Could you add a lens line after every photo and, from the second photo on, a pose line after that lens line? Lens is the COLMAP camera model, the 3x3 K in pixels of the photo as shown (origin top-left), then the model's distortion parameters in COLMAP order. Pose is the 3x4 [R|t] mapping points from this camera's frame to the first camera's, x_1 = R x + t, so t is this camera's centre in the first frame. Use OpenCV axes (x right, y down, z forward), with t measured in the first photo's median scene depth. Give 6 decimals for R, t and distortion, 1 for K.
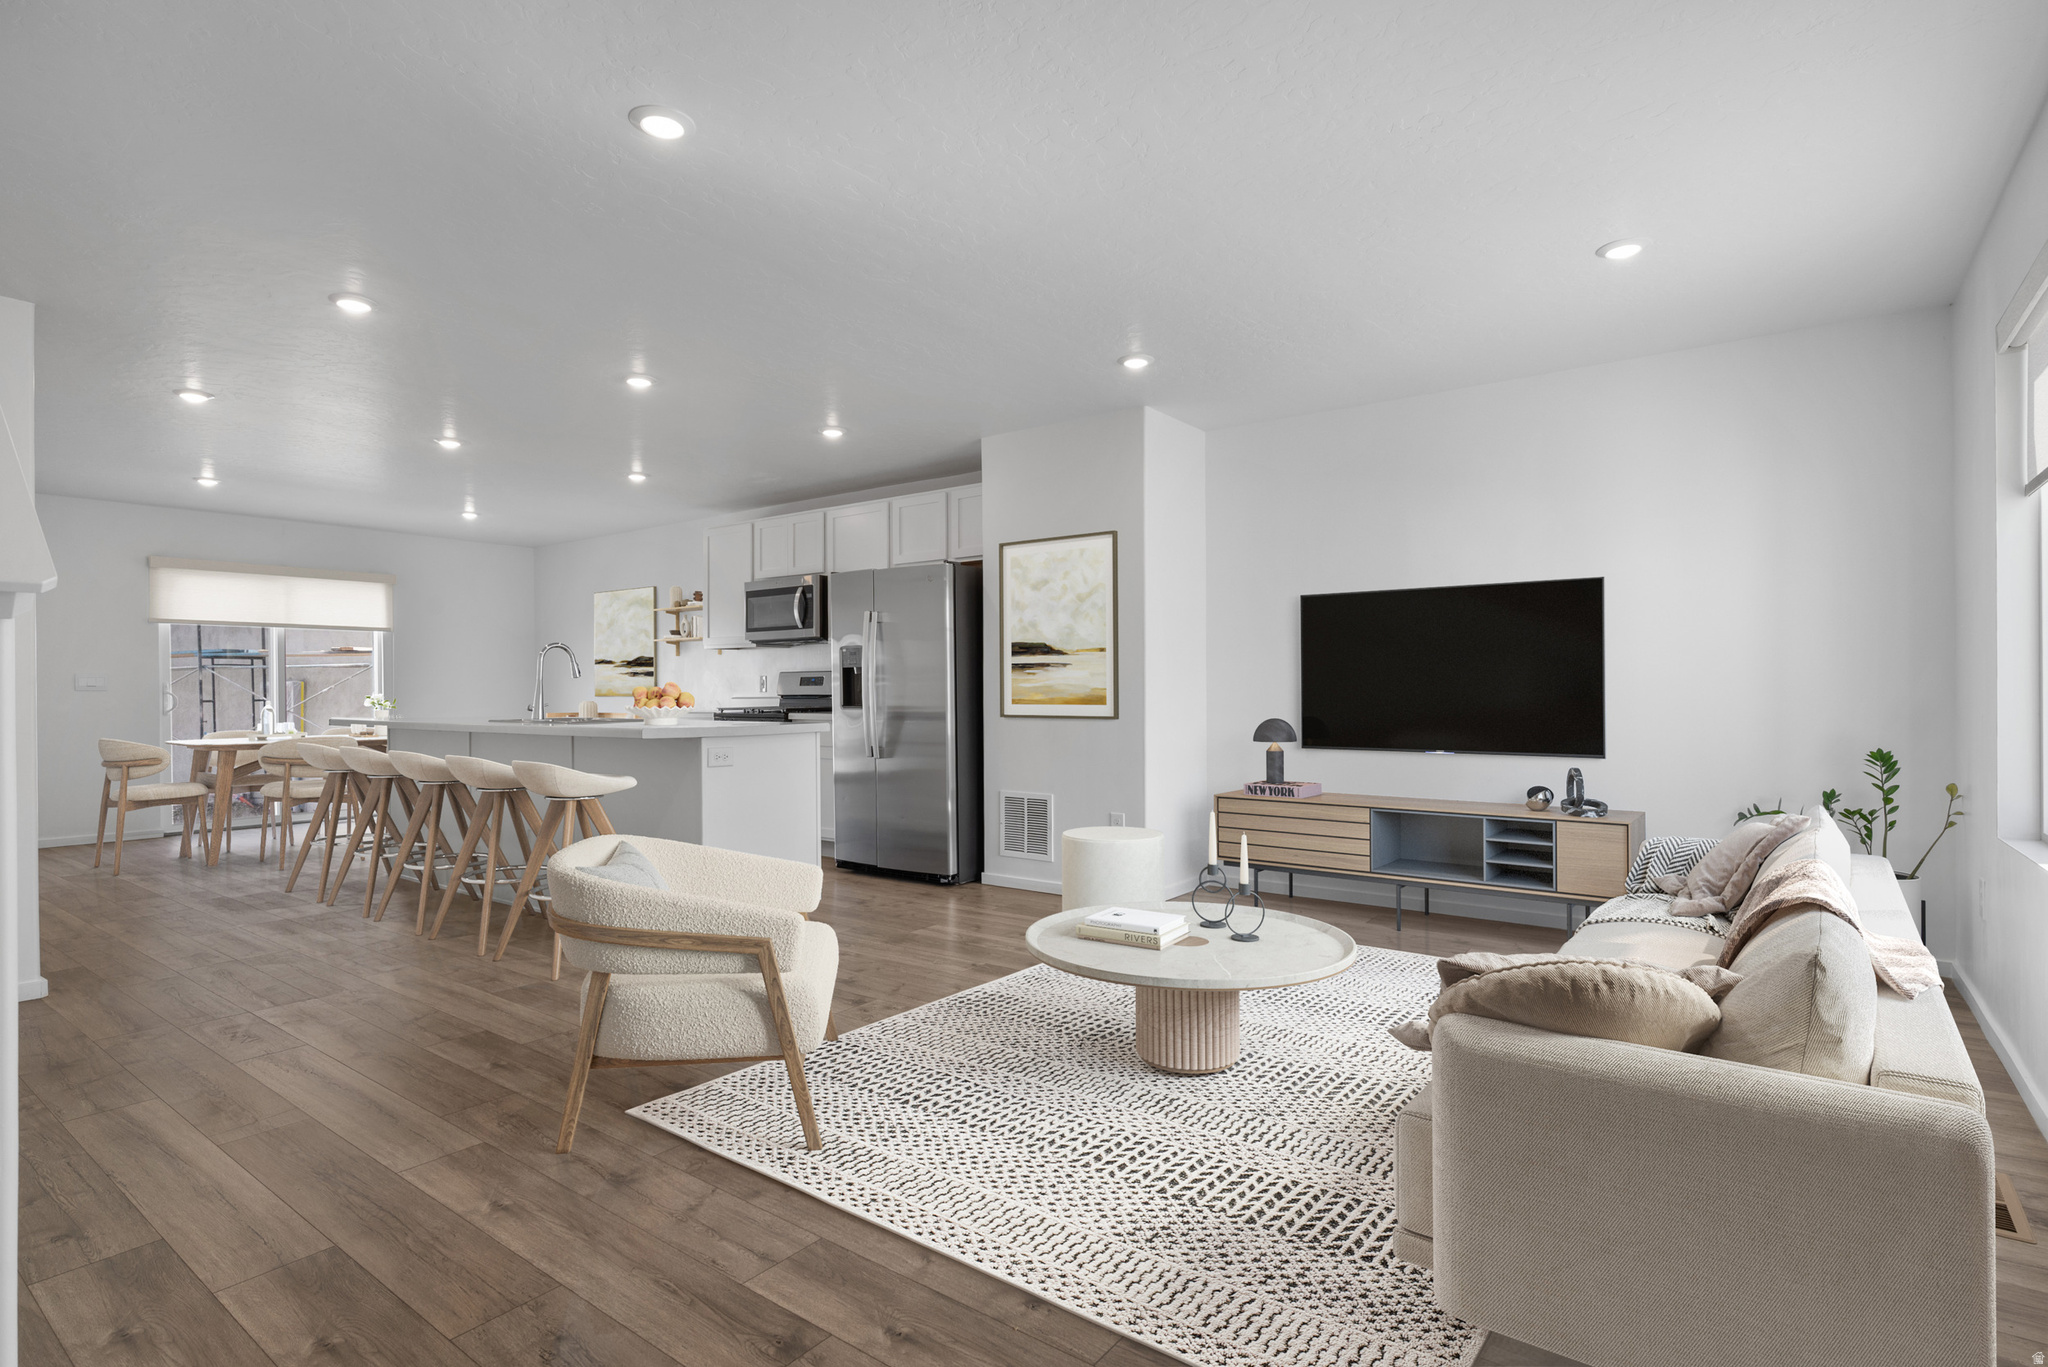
lens RADIAL K [[1013.1, 0, 1038.1], [0, 1013.1, 677.1], [0, 0, 1]] dist [-0.001147, -0.000407]
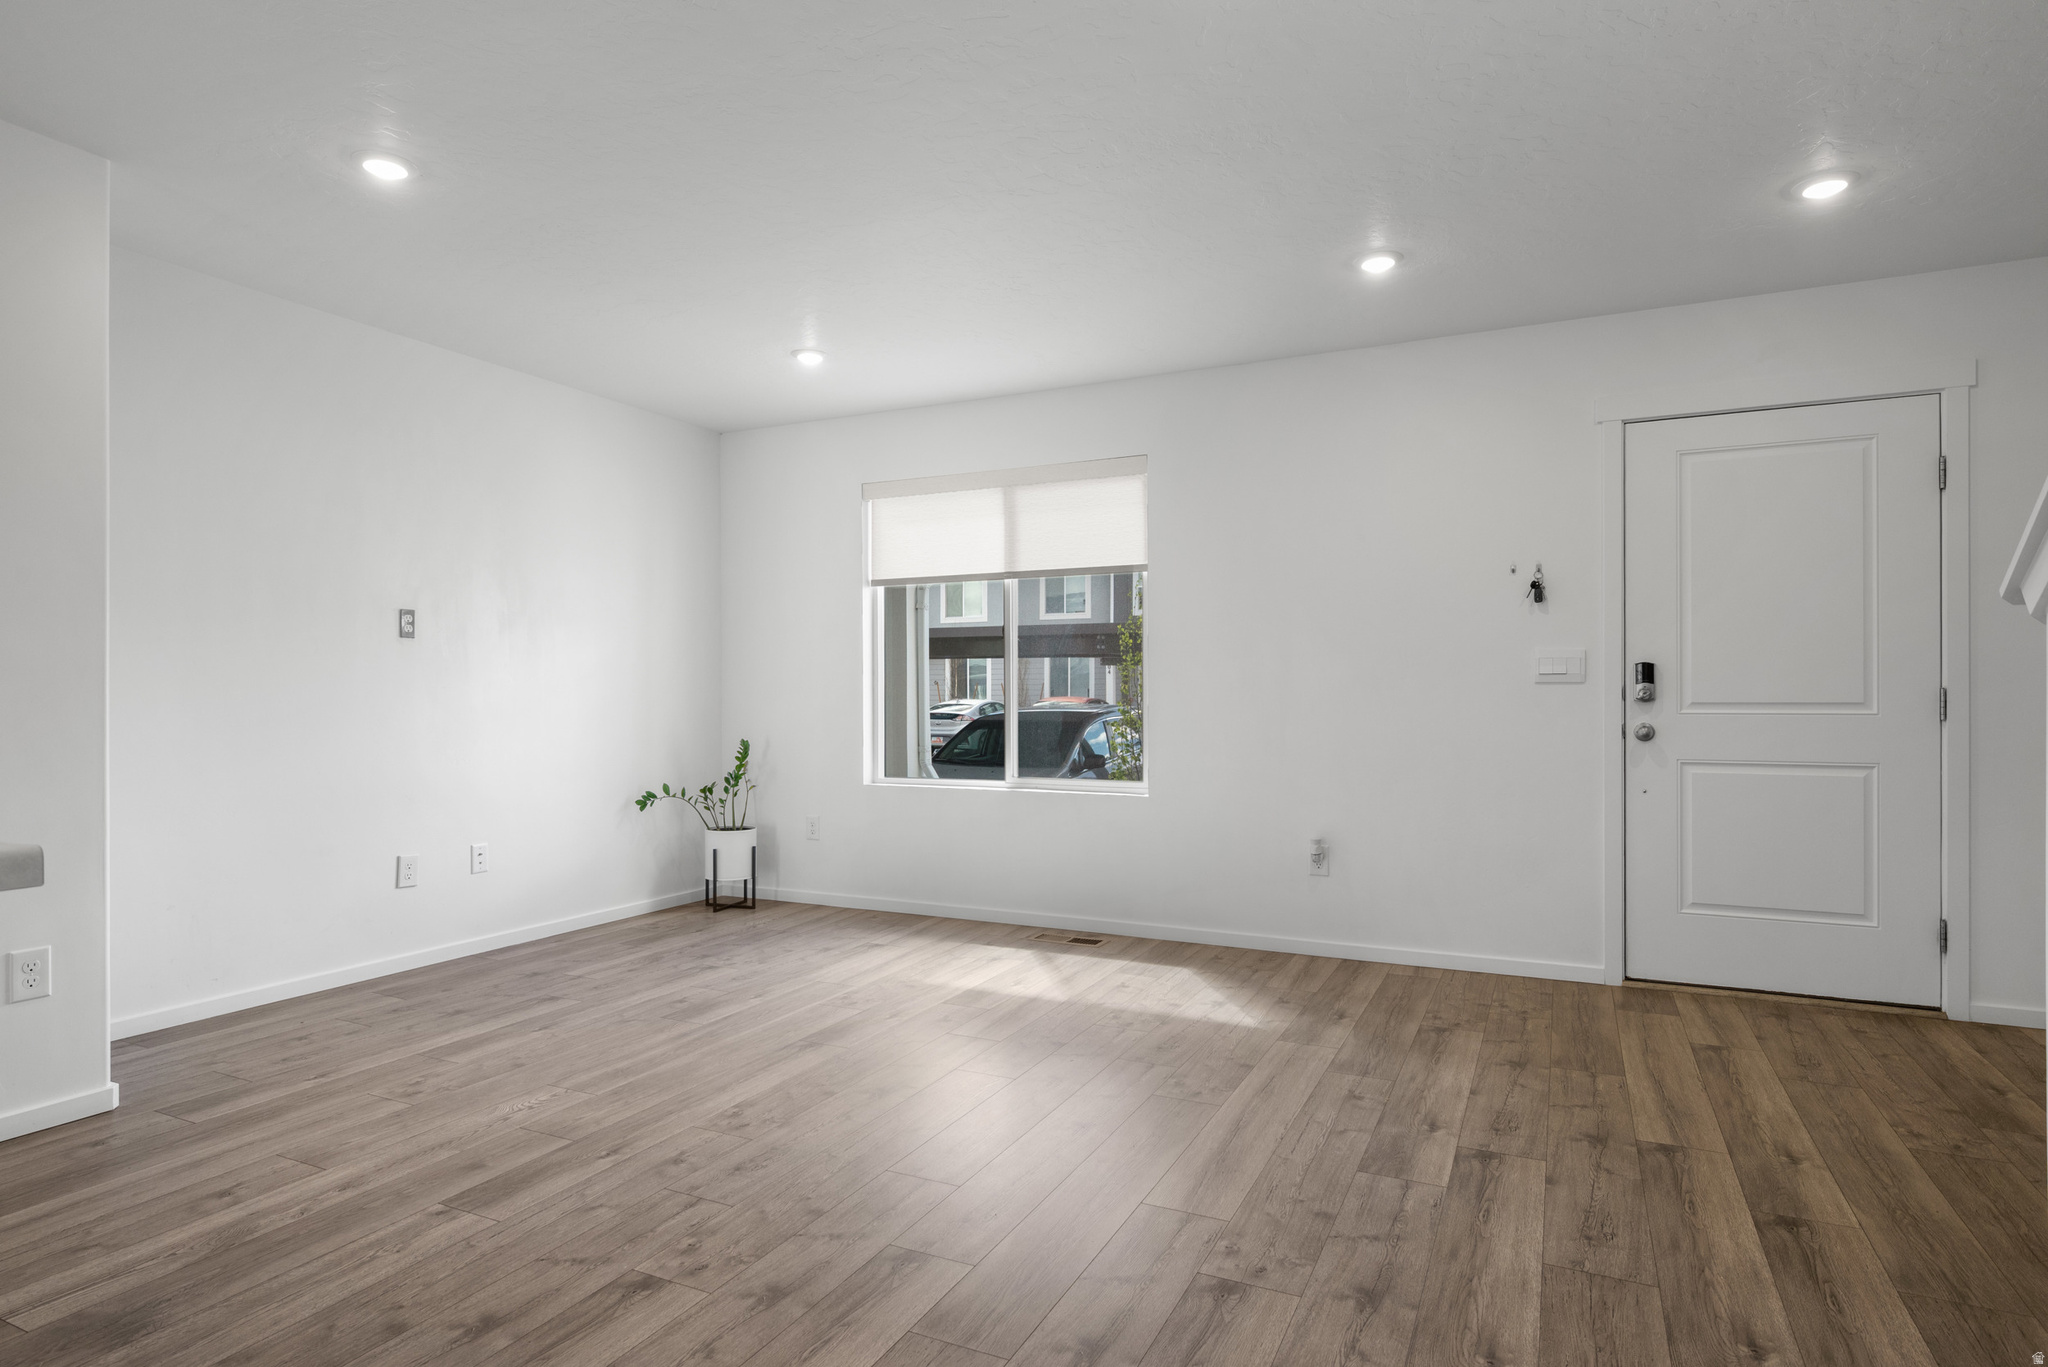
lens RADIAL K [[1091.3, 0, 1031.0], [0, 1091.3, 695.7], [0, 0, 1]] dist [-0.001470, 0.000244]
pose [[-0.186705, 0.003931, 0.982408, -0.460965], [-0.010631, 0.999925, -0.006022, 0.008220], [-0.982358, -0.011568, -0.186650, 0.540714]]
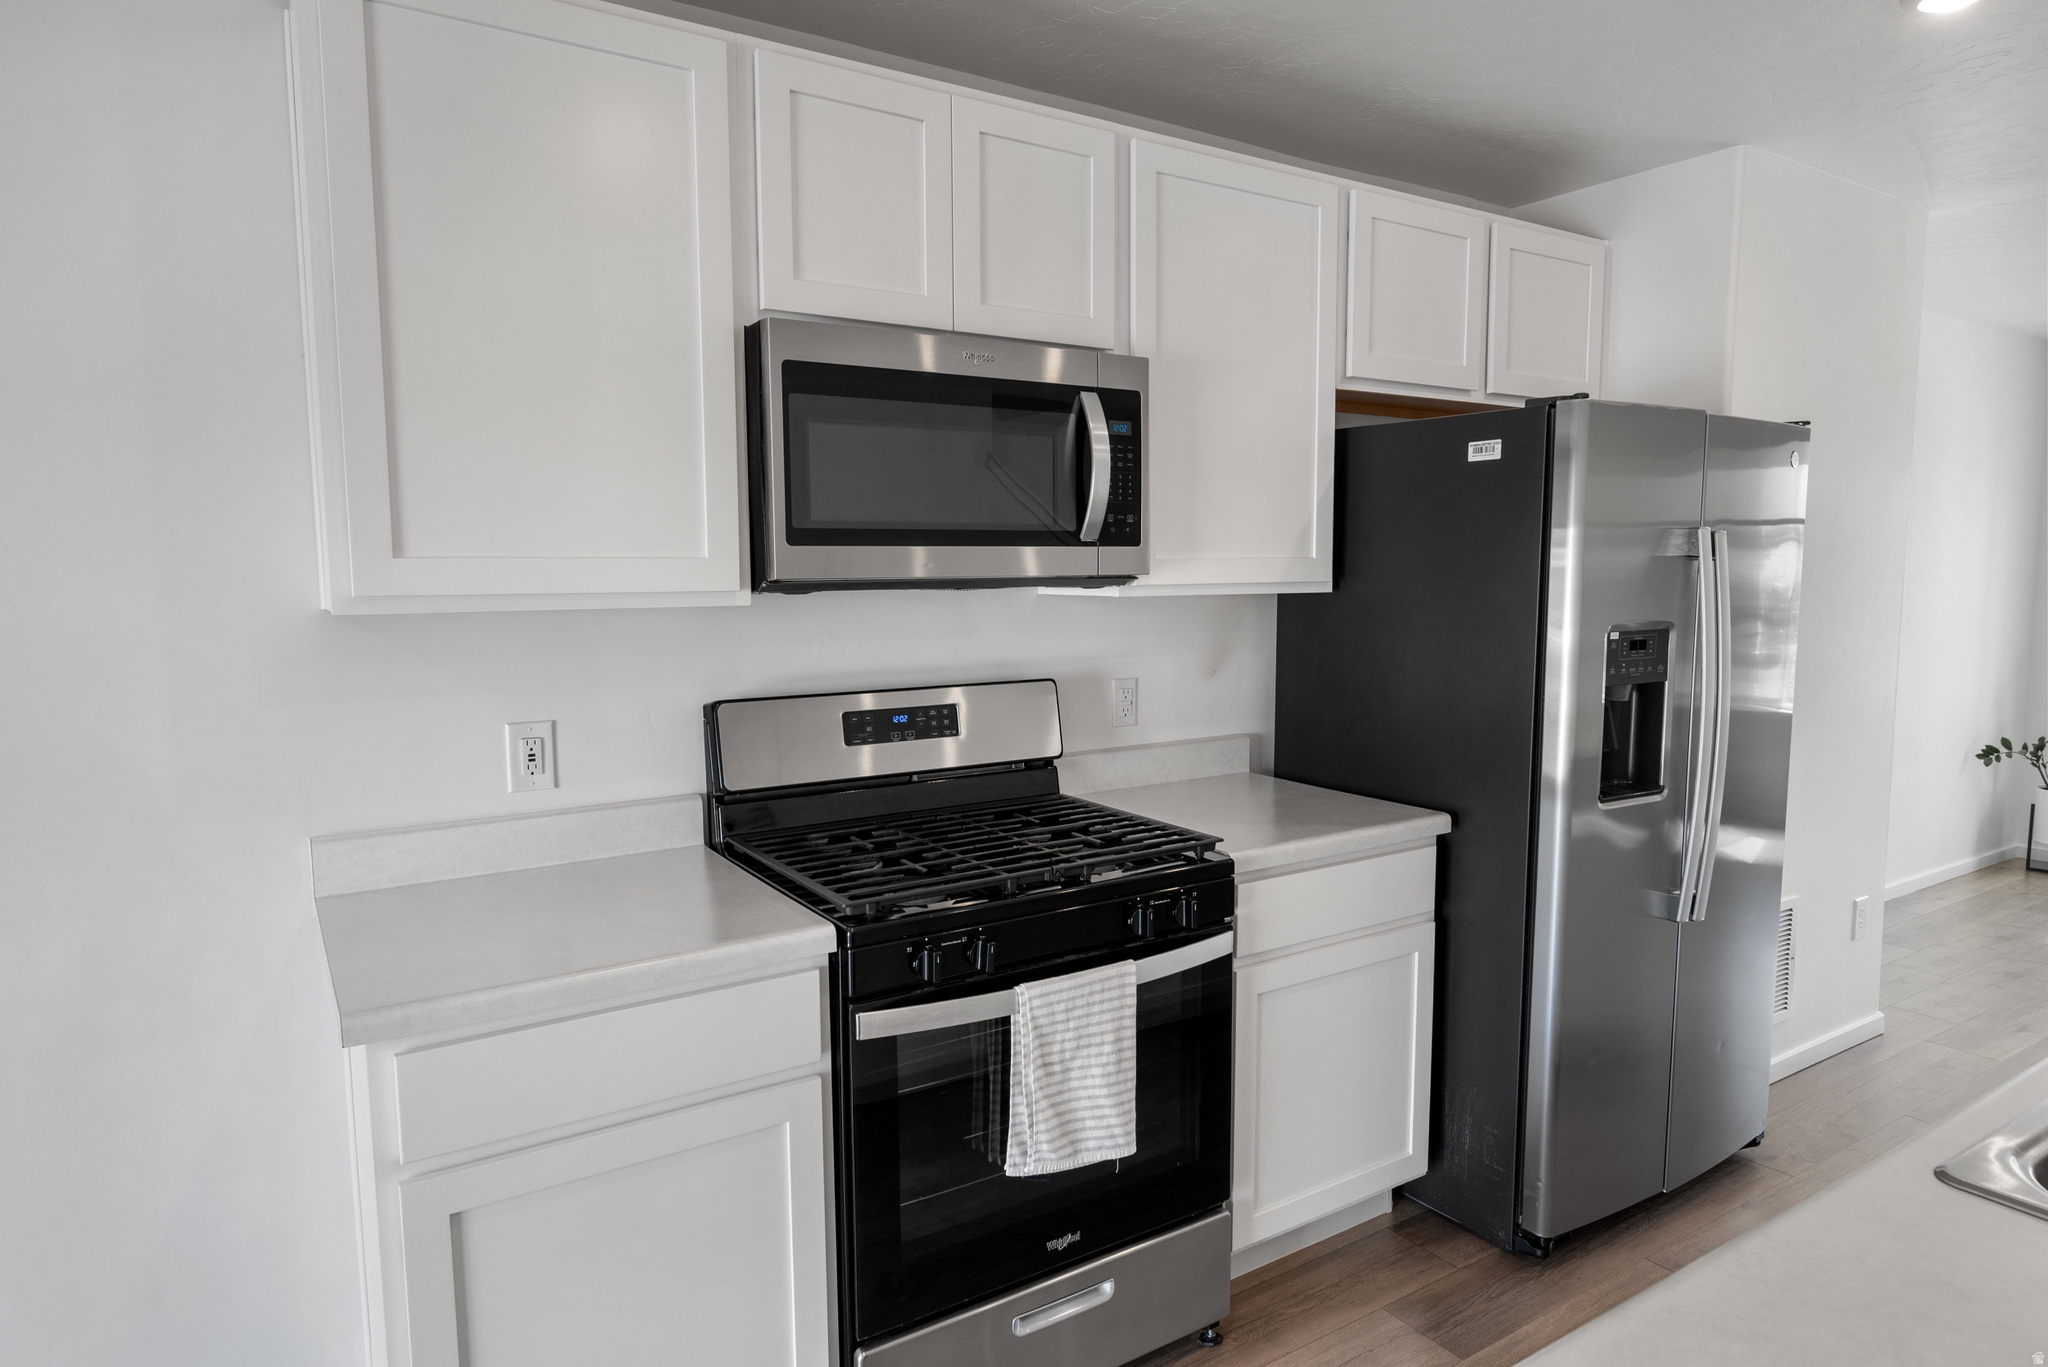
lens RADIAL K [[1221.7, 0, 1031.7], [0, 1221.7, 690.0], [0, 0, 1]] dist [-0.001110, 0.000649]
pose [[0.343948, -0.093017, 0.934370, -0.648546], [-0.005614, 0.994860, 0.101106, -0.048913], [-0.938972, -0.040021, 0.341658, 1.054169]]
